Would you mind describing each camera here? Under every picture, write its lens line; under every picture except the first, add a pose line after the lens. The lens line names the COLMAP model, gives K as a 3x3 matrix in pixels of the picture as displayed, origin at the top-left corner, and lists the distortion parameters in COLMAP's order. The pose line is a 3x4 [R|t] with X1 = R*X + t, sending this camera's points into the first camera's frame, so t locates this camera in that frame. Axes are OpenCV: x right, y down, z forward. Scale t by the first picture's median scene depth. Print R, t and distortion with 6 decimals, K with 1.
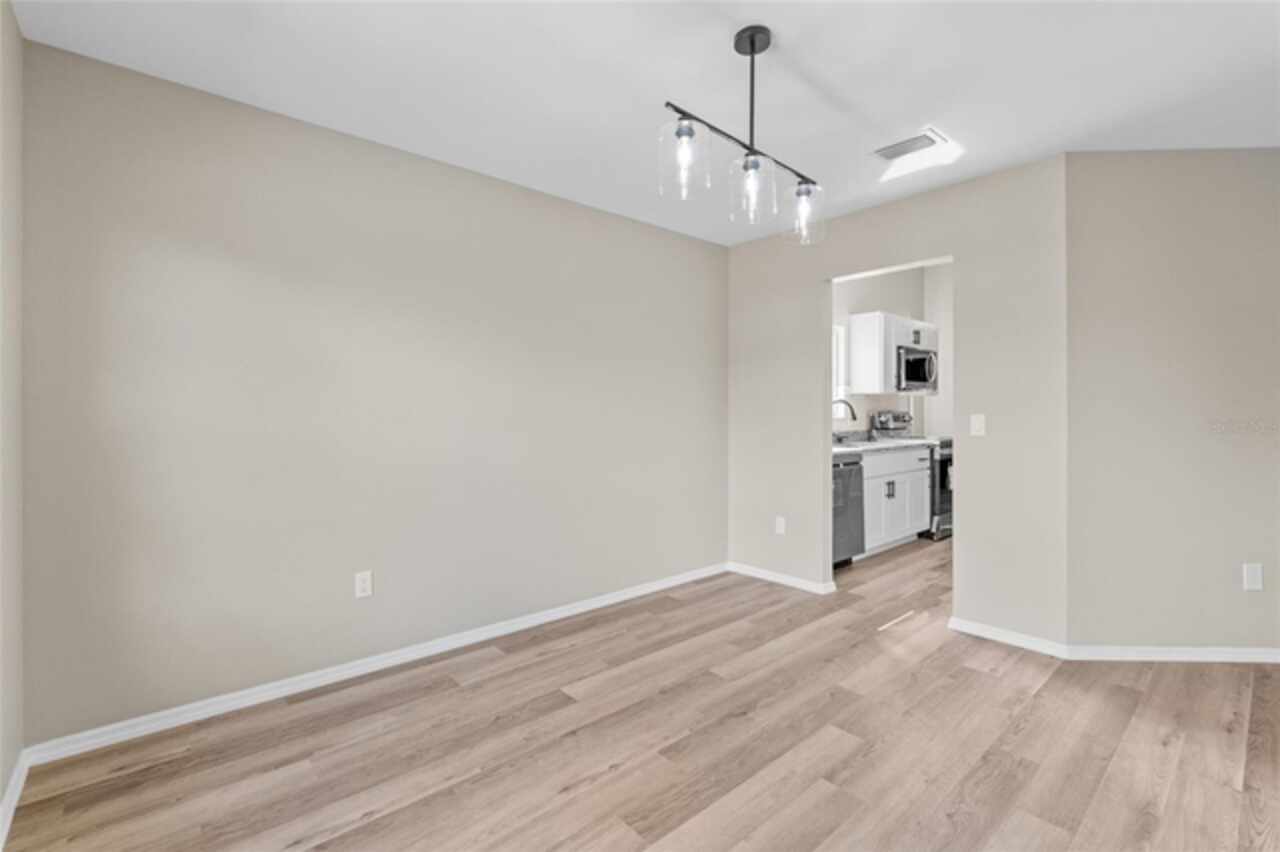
lens RADIAL K [[564.2, 0, 644.6], [0, 564.2, 423.9], [0, 0, 1]] dist [-0.002226, -0.000175]
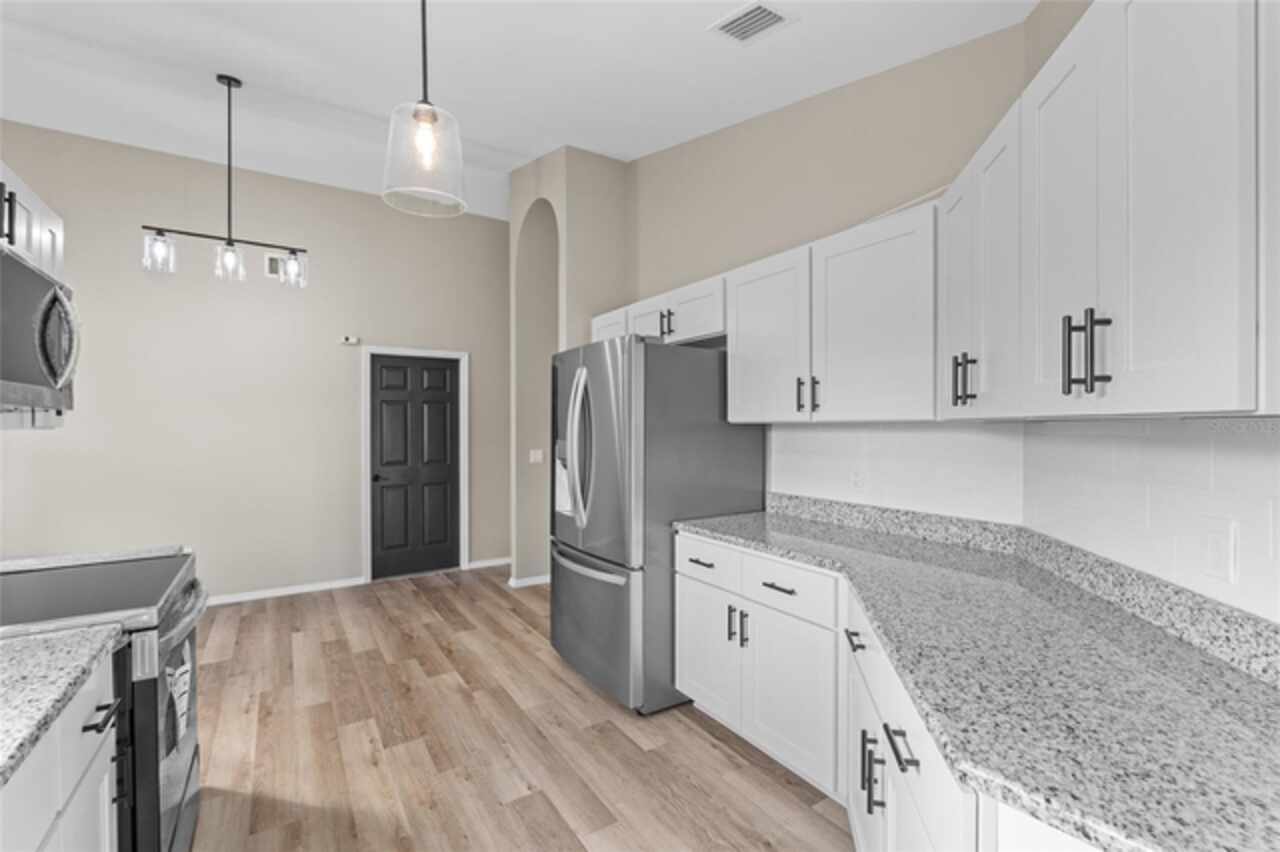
lens RADIAL K [[563.9, 0, 643.2], [0, 563.9, 430.4], [0, 0, 1]] dist [-0.005013, 0.000030]
pose [[0.149161, -0.003309, 0.988807, 0.273269], [0.017751, 0.999842, 0.000668, -0.047317], [-0.988654, 0.017452, 0.149196, 0.678760]]
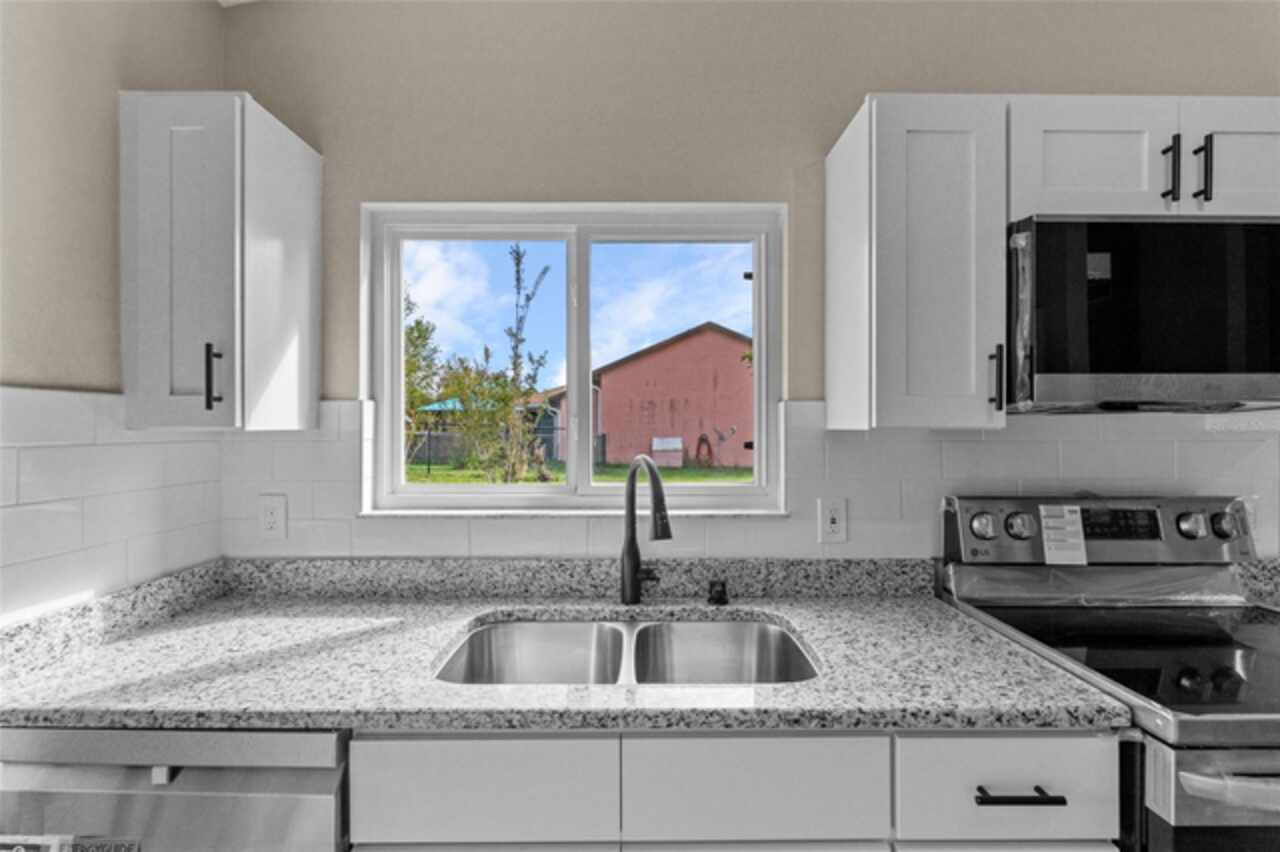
lens RADIAL K [[564.2, 0, 644.6], [0, 564.2, 423.9], [0, 0, 1]] dist [-0.002226, -0.000175]
pose [[0.751580, -0.000384, -0.659642, 0.479627], [-0.014049, 0.999764, -0.016590, -0.049220], [0.659492, 0.021736, 0.751397, 0.712877]]
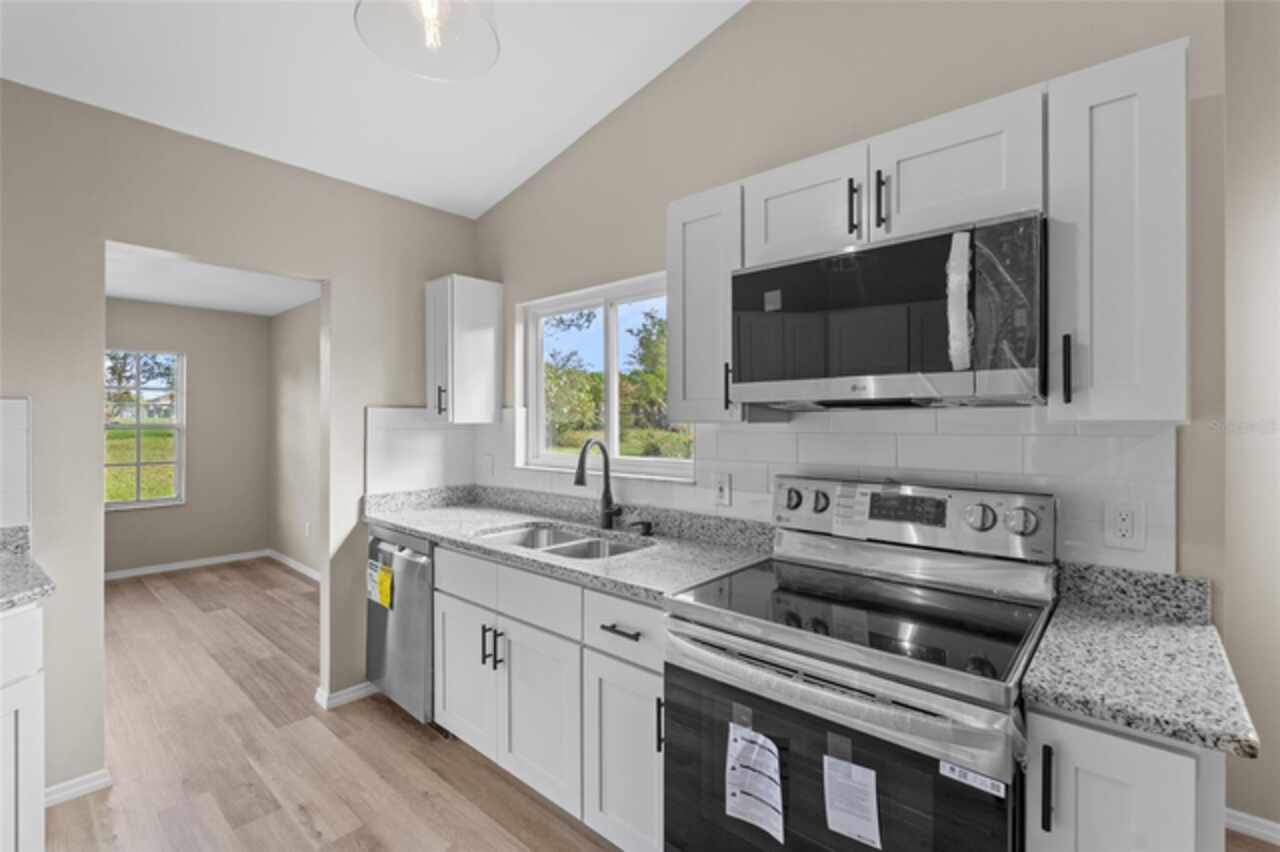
lens RADIAL K [[574.4, 0, 635.2], [0, 574.4, 422.0], [0, 0, 1]] dist [-0.000673, 0.000060]
pose [[0.115393, 0.005560, -0.993304, 0.750689], [-0.015331, 0.999875, 0.003816, -0.053808], [0.993202, 0.014789, 0.115463, 0.883665]]
